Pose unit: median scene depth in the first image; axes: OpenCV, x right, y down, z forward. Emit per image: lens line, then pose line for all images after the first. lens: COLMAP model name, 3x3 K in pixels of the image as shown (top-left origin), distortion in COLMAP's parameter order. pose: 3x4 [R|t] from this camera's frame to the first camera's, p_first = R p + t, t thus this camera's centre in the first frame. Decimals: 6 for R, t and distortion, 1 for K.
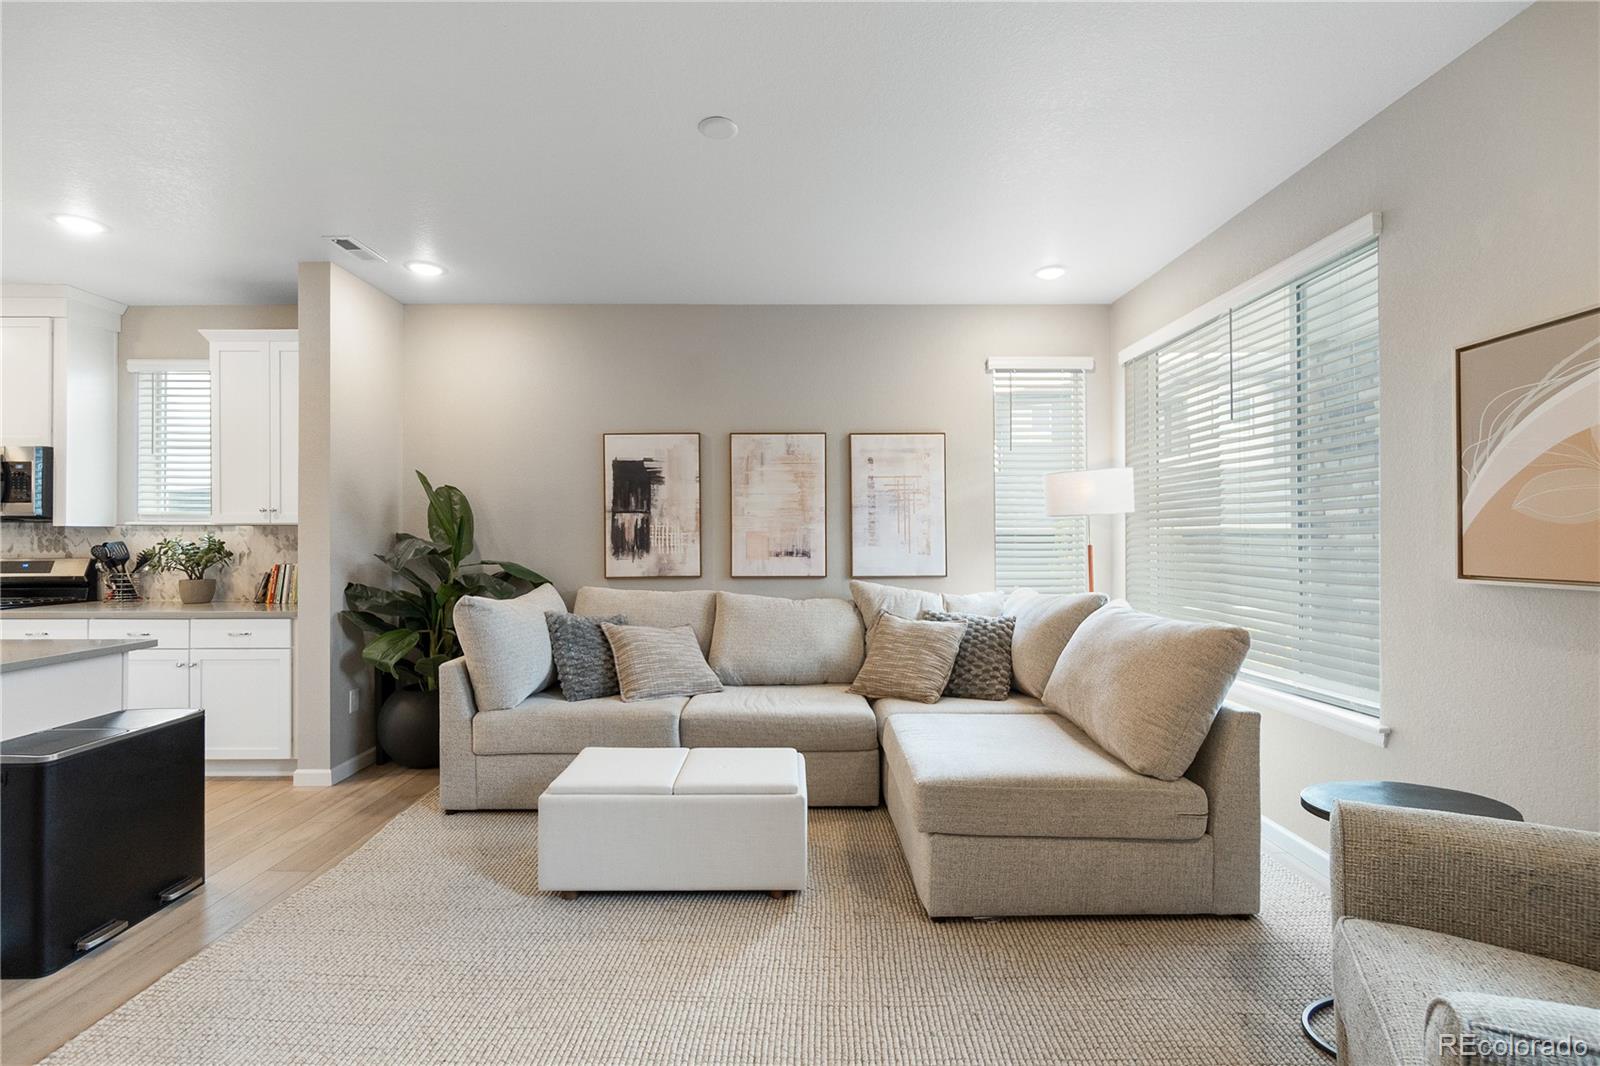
lens RADIAL K [[702.7, 0, 804.4], [0, 702.7, 532.5], [0, 0, 1]] dist [-0.004779, 0.001886]
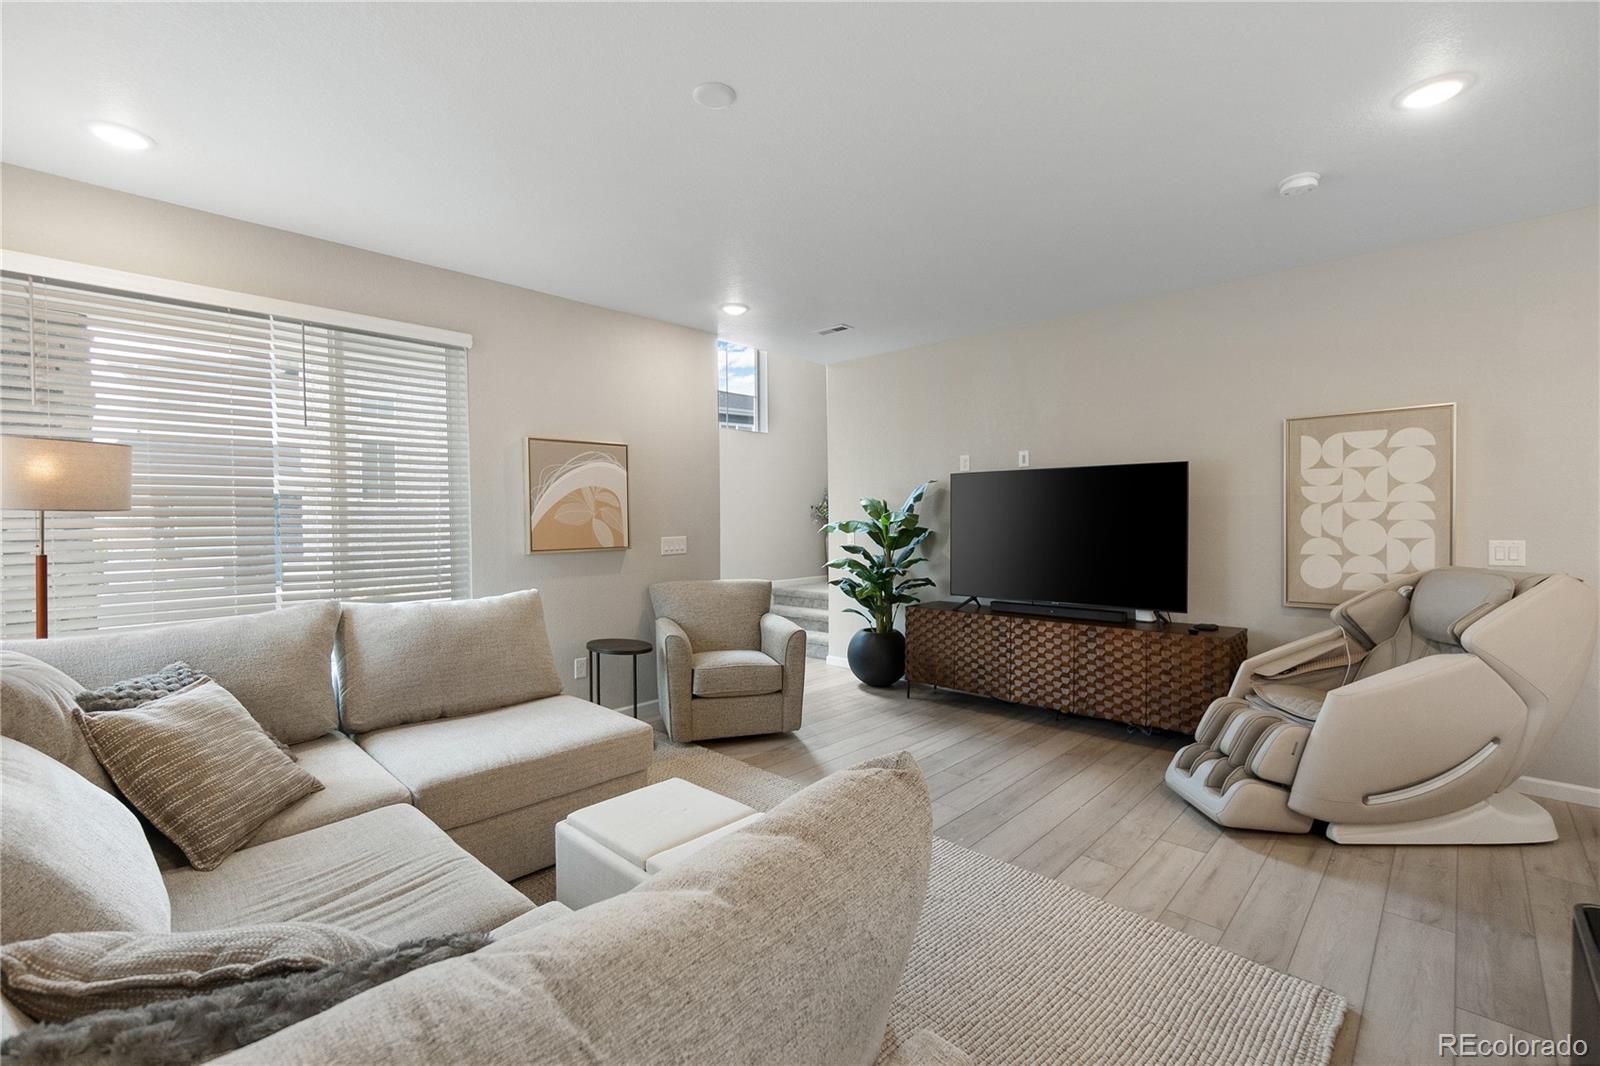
lens RADIAL K [[702.7, 0, 808.2], [0, 702.7, 529.0], [0, 0, 1]] dist [-0.004779, 0.001886]
pose [[-0.722120, -0.001467, 0.691766, -0.502357], [0.006344, 0.999942, 0.008743, -0.007466], [-0.691739, 0.010702, -0.722069, 0.929519]]
